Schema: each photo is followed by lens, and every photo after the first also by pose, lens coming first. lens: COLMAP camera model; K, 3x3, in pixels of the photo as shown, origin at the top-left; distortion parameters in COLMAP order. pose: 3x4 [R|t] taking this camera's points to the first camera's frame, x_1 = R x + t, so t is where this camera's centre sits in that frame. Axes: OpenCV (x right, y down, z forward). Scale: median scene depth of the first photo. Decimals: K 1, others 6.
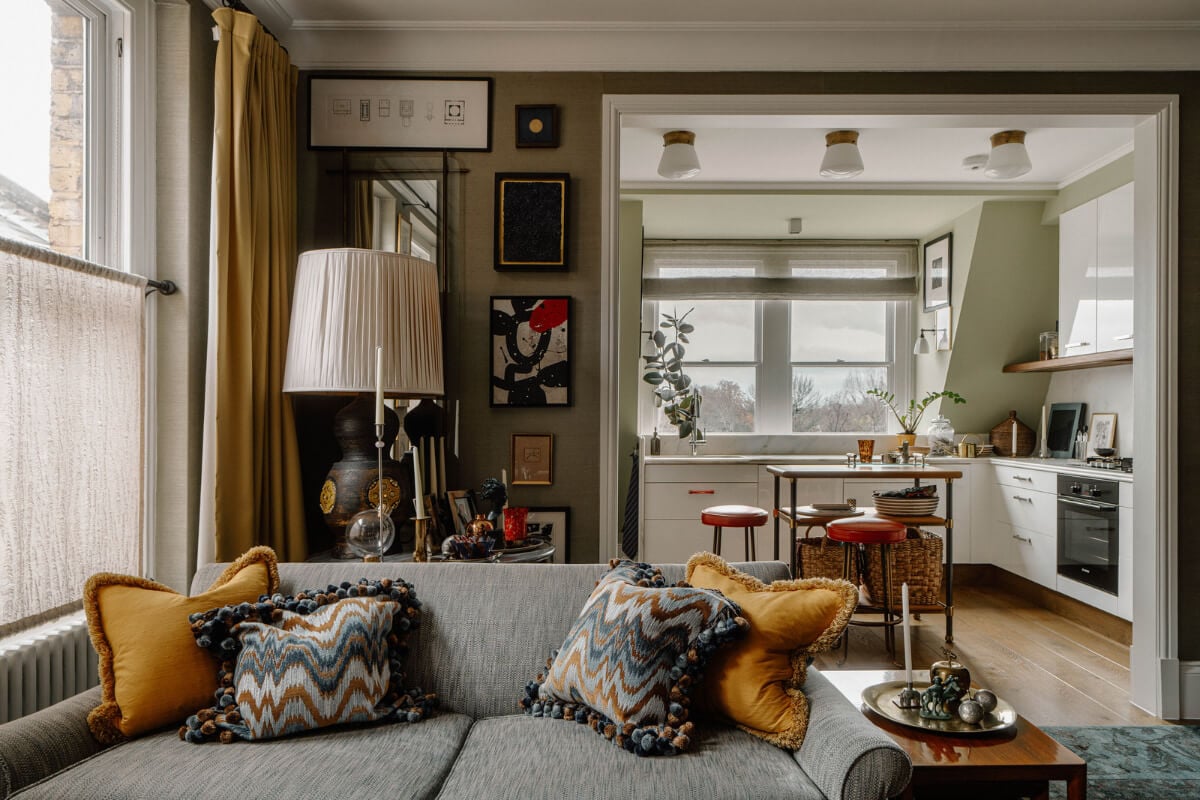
lens RADIAL K [[807.2, 0, 623.7], [0, 807.2, 414.1], [0, 0, 1]] dist [0.019259, -0.007737]
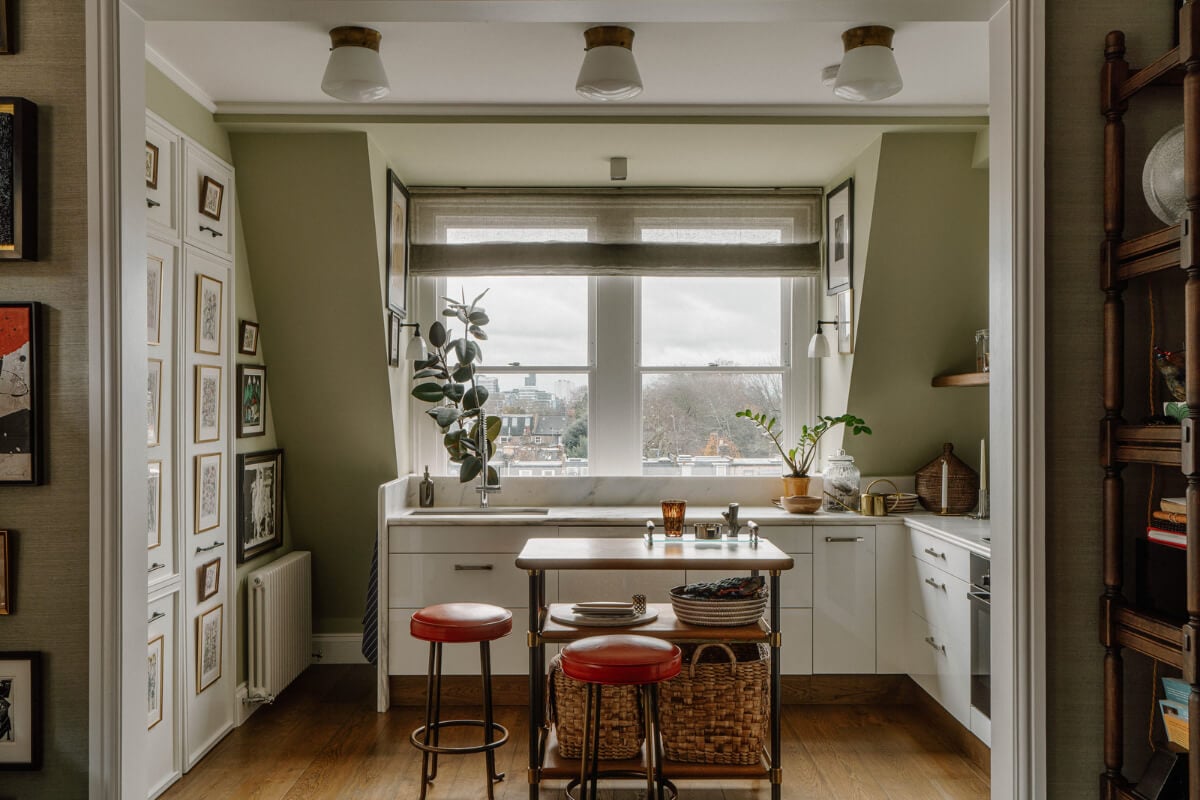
lens RADIAL K [[1072.4, 0, 578.4], [0, 1072.4, 409.2], [0, 0, 1]] dist [0.014599, 0.030711]
pose [[0.999978, -0.000197, -0.006636, 0.180588], [0.000229, 0.999988, 0.004822, -0.036919], [0.006635, -0.004823, 0.999966, 0.106313]]
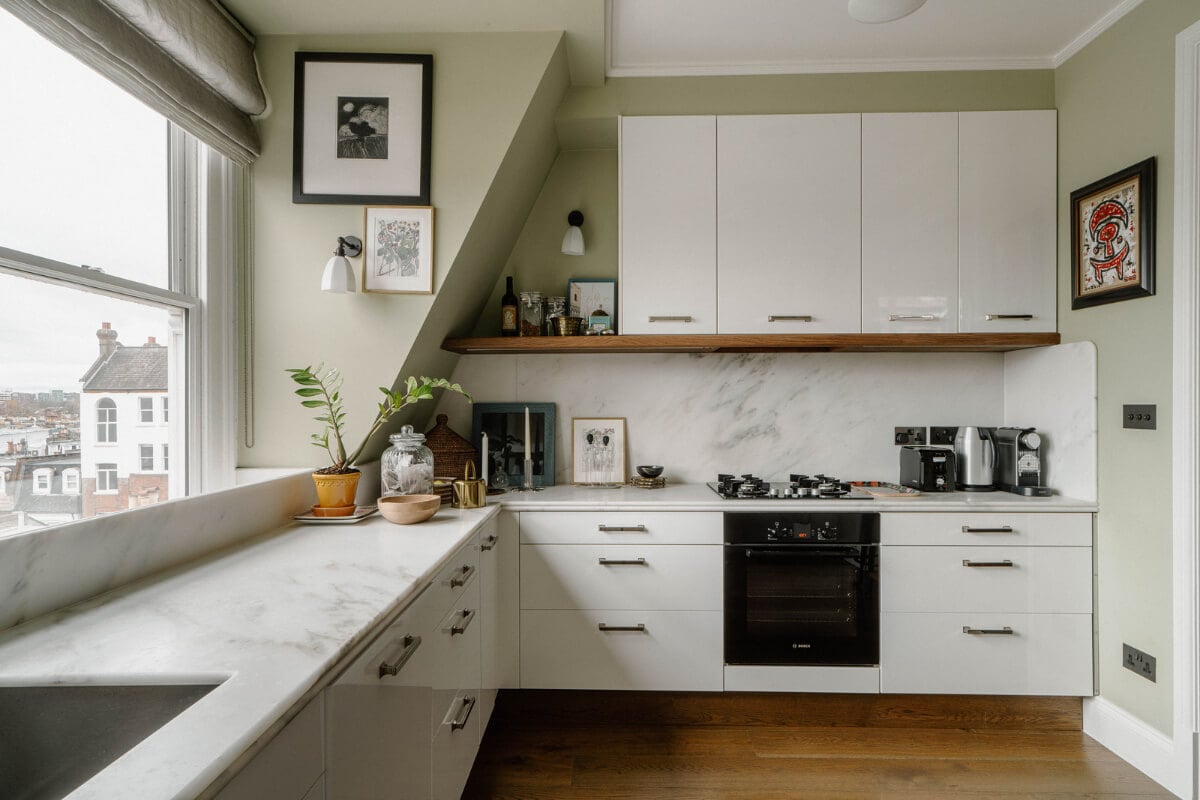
lens RADIAL K [[664.4, 0, 599.3], [0, 664.4, 408.2], [0, 0, 1]] dist [0.008274, -0.000958]
pose [[0.011594, -0.005964, 0.999915, -0.004393], [-0.001623, 0.999981, 0.005983, -0.011444], [-0.999931, -0.001692, 0.011584, 0.884529]]
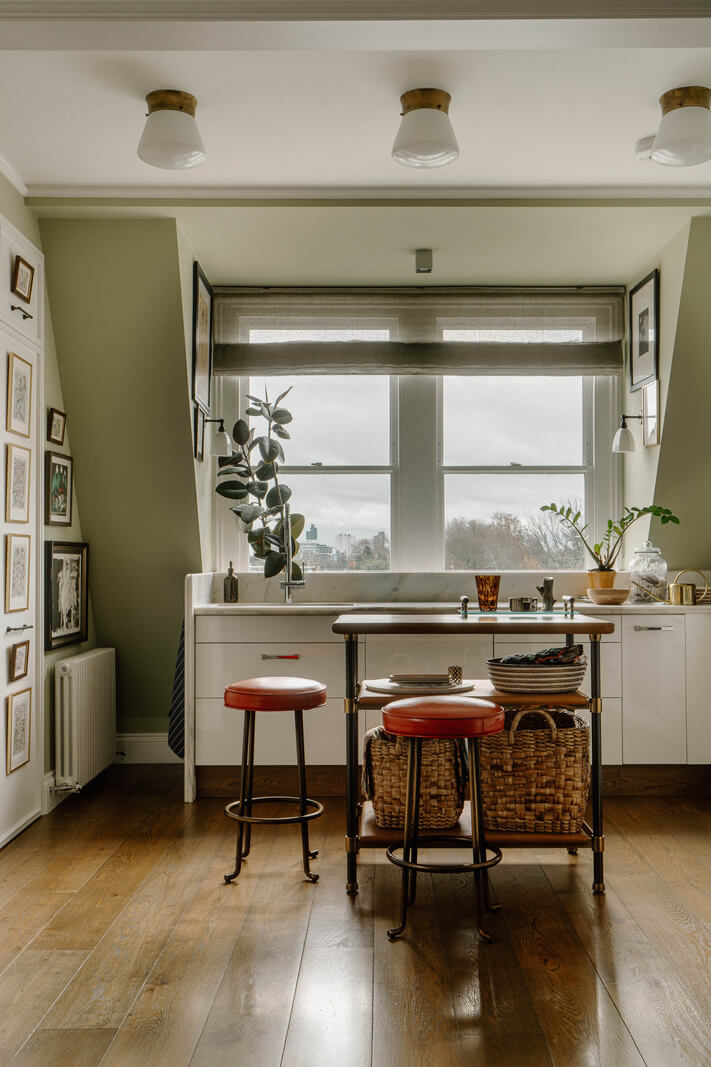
lens RADIAL K [[1058.3, 0, 349.9], [0, 1058.3, 541.2], [0, 0, 1]] dist [0.026235, 0.000000]
pose [[0.999893, -0.002481, -0.014423, 0.159065], [0.002256, 0.999876, -0.015583, 0.013884], [0.014460, 0.015548, 0.999775, 0.118830]]
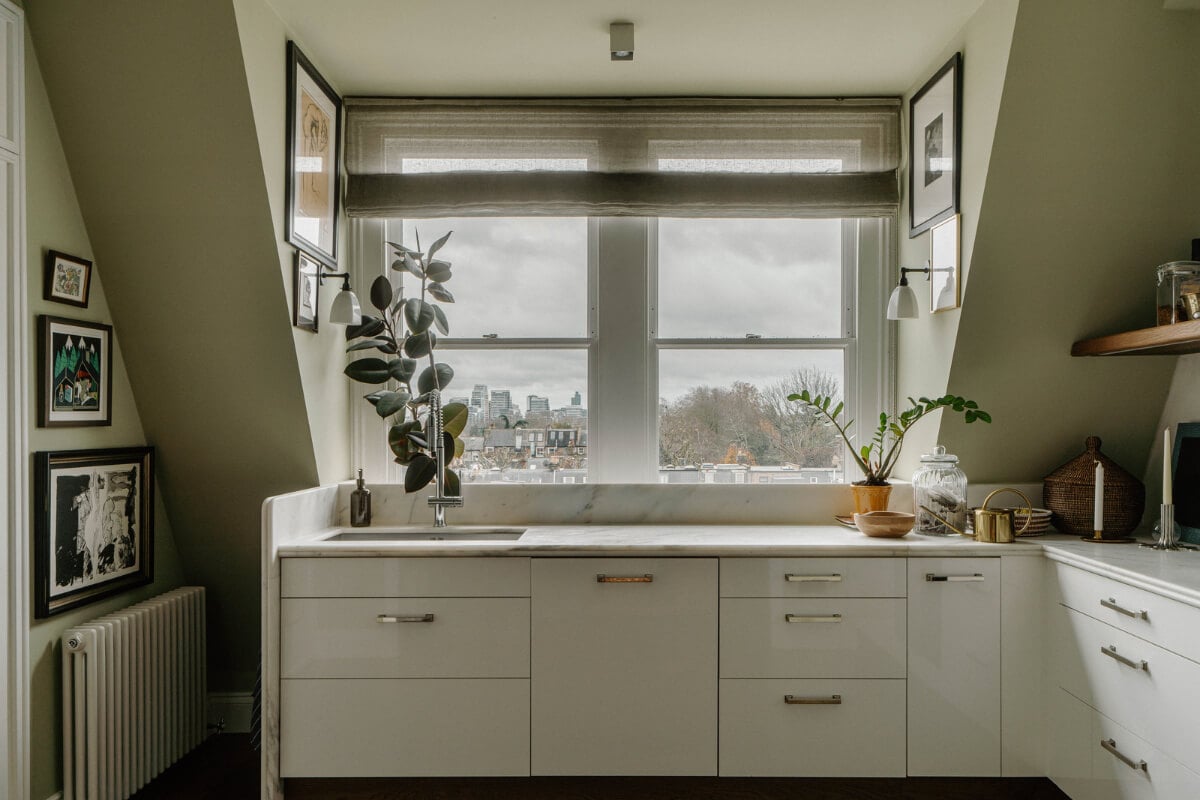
lens RADIAL K [[919.1, 0, 605.1], [0, 919.1, 425.1], [0, 0, 1]] dist [0.014257, 0.005483]
pose [[0.999821, -0.001718, -0.018835, 0.207969], [0.001826, 0.999982, 0.005686, -0.014461], [0.018825, -0.005719, 0.999806, 0.460923]]
